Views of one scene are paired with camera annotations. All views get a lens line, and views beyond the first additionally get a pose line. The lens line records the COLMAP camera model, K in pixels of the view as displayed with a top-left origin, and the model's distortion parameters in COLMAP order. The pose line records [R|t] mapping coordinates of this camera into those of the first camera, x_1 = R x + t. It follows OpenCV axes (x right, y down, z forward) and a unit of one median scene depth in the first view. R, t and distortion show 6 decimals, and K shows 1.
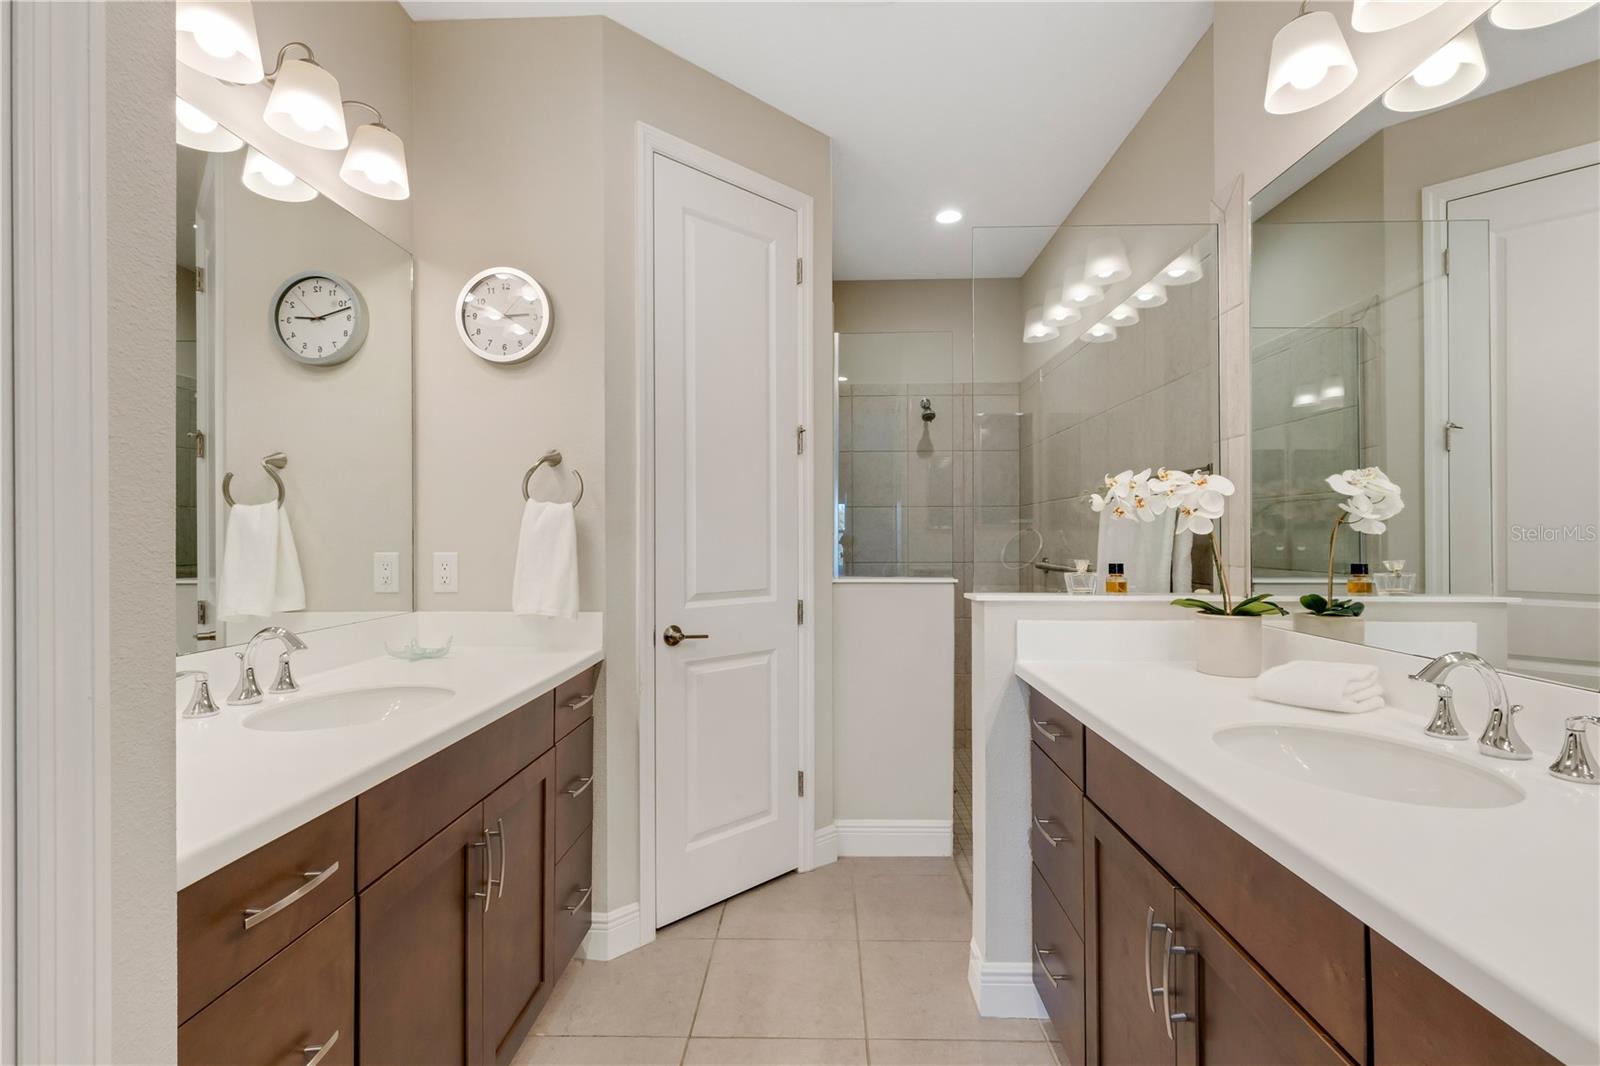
lens RADIAL K [[727.1, 0, 793.1], [0, 727.1, 531.8], [0, 0, 1]] dist [0.008193, -0.001020]
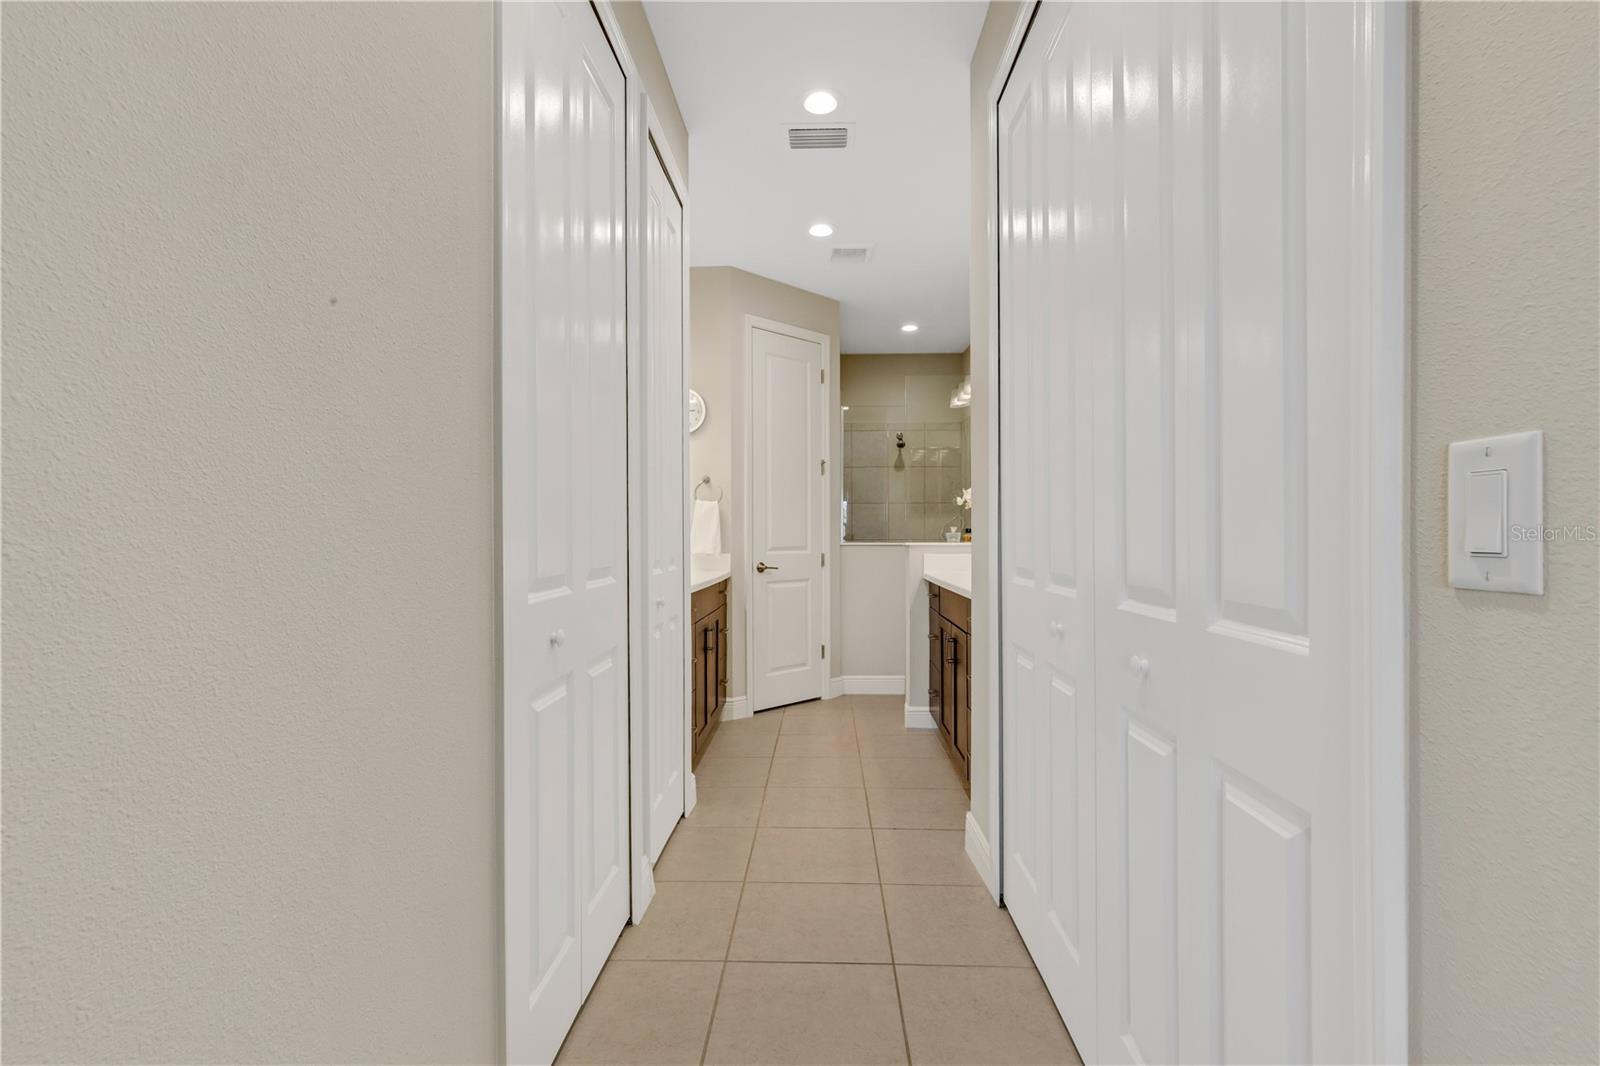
lens RADIAL K [[727.1, 0, 805.3], [0, 727.1, 531.9], [0, 0, 1]] dist [0.008193, -0.001020]
pose [[0.999901, 0.000813, 0.014081, -0.069256], [-0.000873, 0.999991, 0.004261, 0.034842], [-0.014077, -0.004273, 0.999892, -0.966978]]
